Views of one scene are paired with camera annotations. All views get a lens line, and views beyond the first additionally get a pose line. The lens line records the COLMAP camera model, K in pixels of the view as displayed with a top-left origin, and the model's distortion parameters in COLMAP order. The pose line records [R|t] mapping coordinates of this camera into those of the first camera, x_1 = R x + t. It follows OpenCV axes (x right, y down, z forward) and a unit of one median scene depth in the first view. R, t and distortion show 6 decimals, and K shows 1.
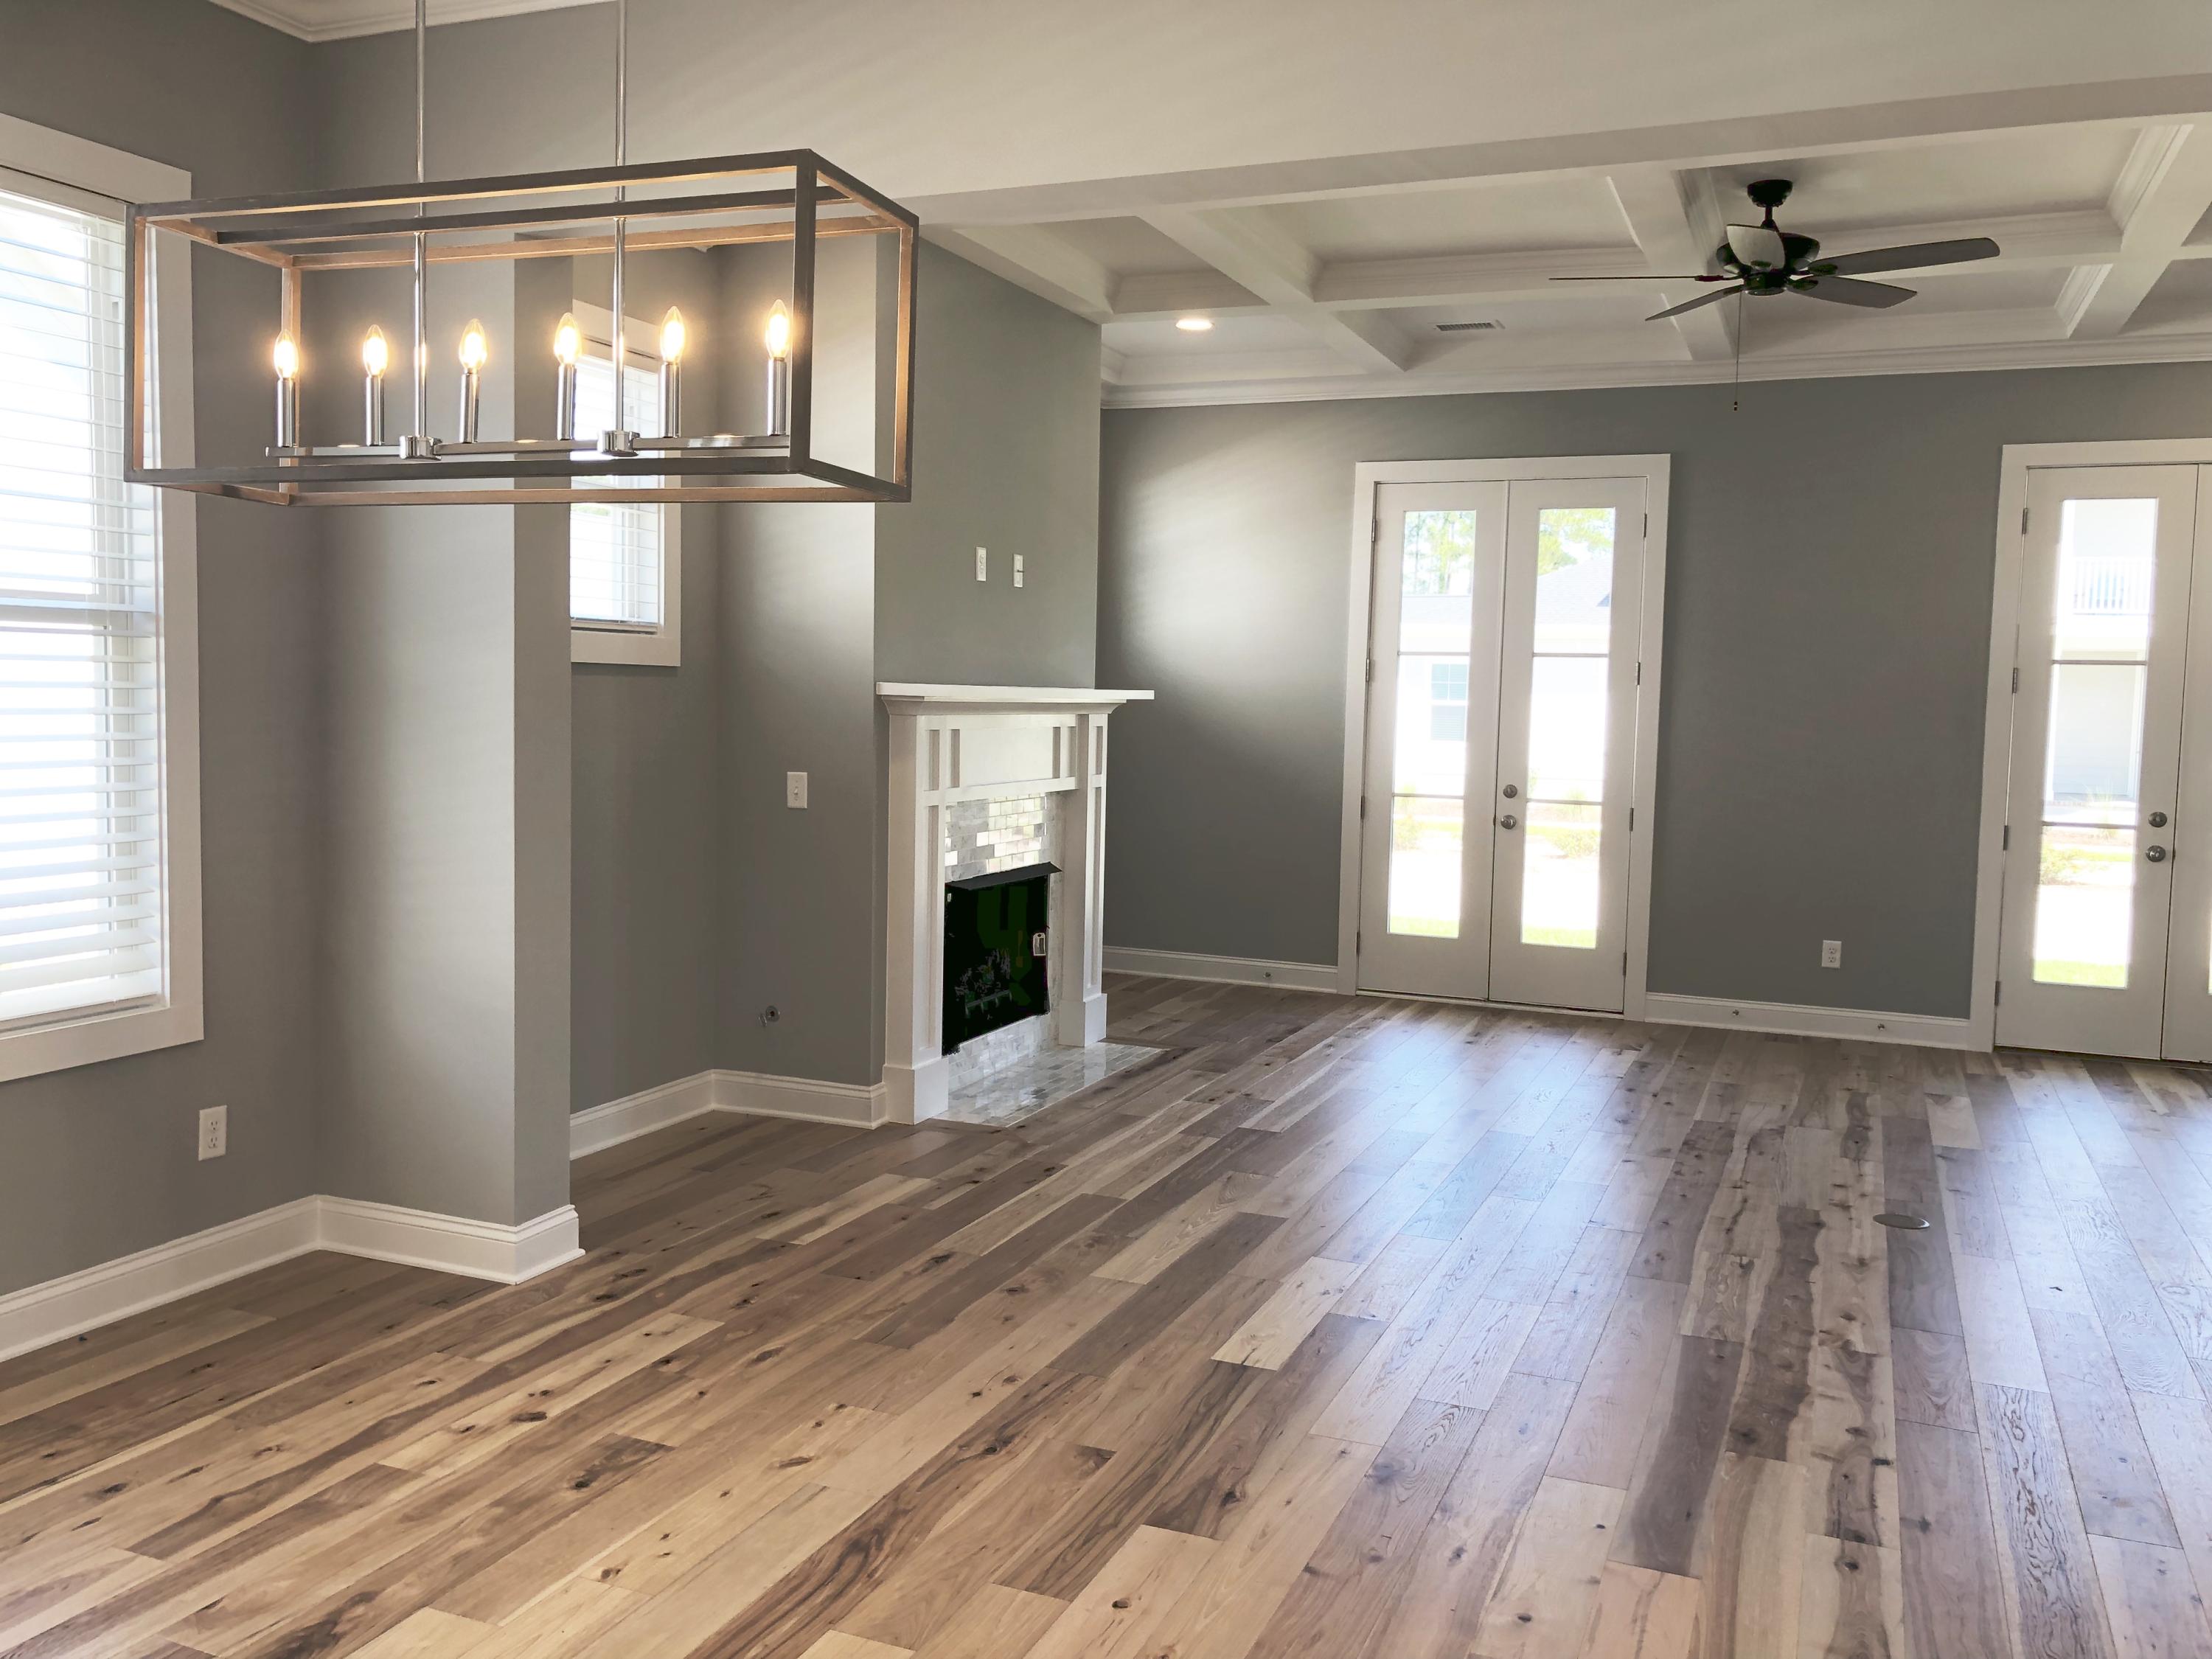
lens RADIAL K [[1825.5, 0, 1091.6], [0, 1825.5, 829.6], [0, 0, 1]] dist [0.067629, -0.162541]
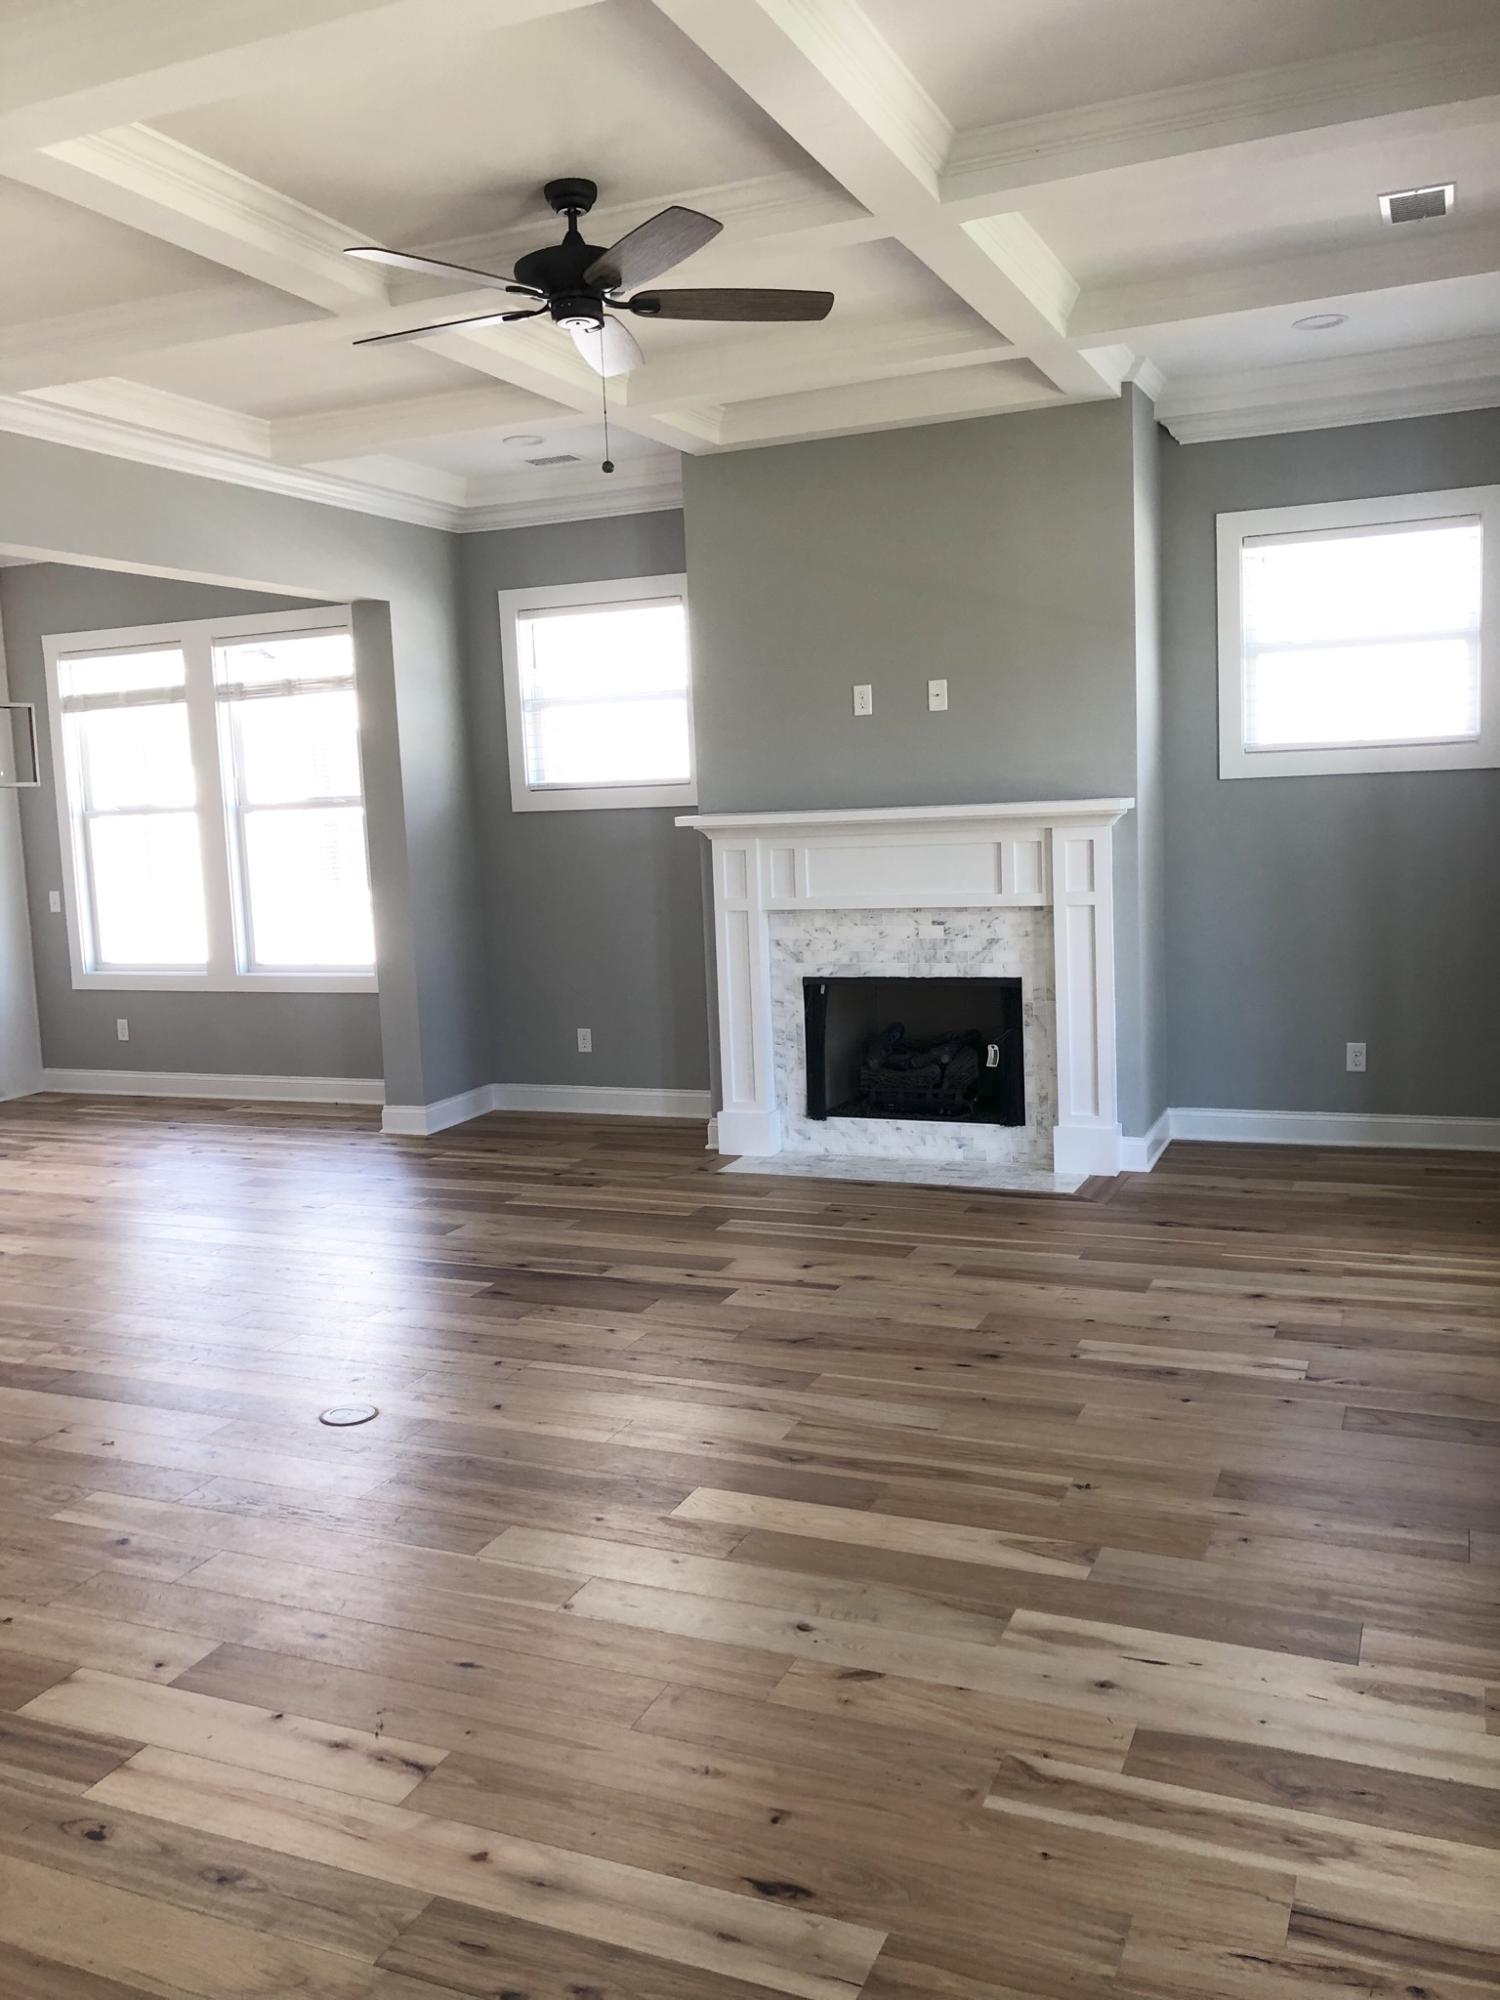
lens RADIAL K [[1643.6, 0, 750.0], [0, 1643.6, 1000.0], [0, 0, 1]] dist [0.015126, -0.016803]
pose [[-0.014945, 0.102406, -0.994630, 0.884911], [-0.035480, 0.994061, 0.102880, -0.057858], [0.999259, 0.036827, -0.011223, 0.867689]]
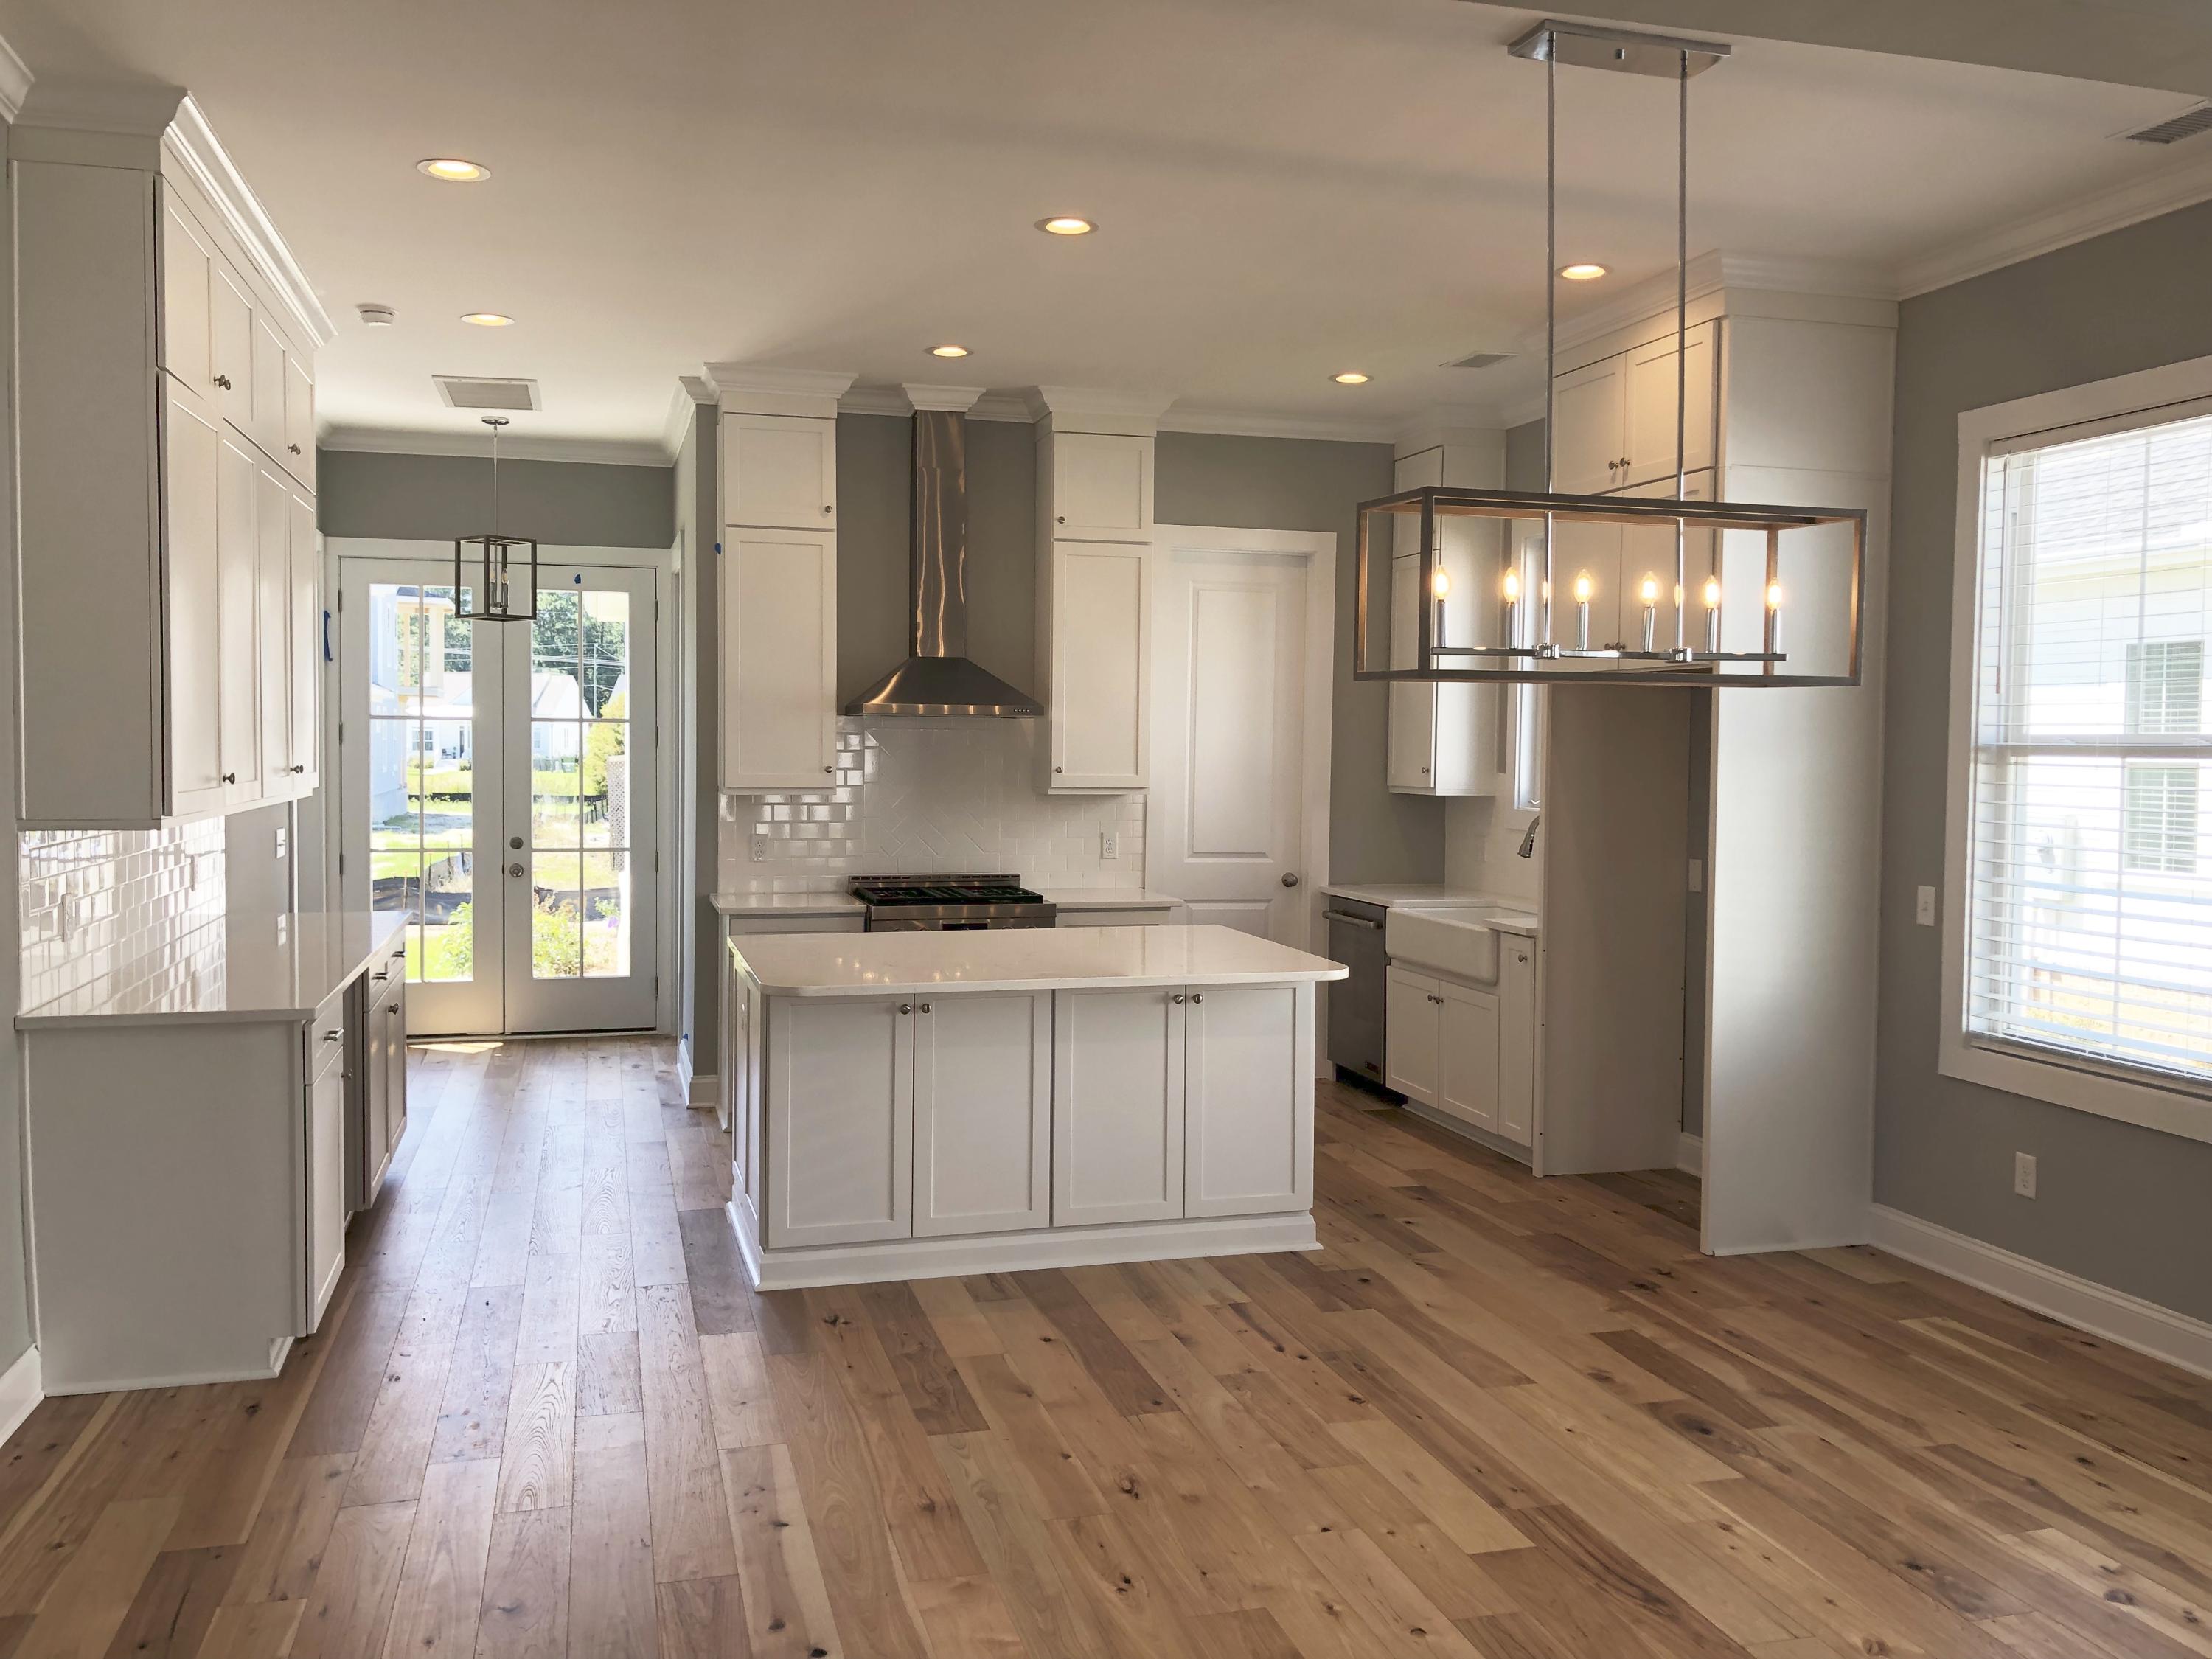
lens RADIAL K [[1817.8, 0, 1092.2], [0, 1817.8, 813.4], [0, 0, 1]] dist [0.015126, -0.016803]
pose [[-0.788354, -0.001447, -0.615220, 0.347565], [-0.070181, 0.993681, 0.087595, -0.063452], [0.611206, 0.112233, -0.783474, 0.687552]]
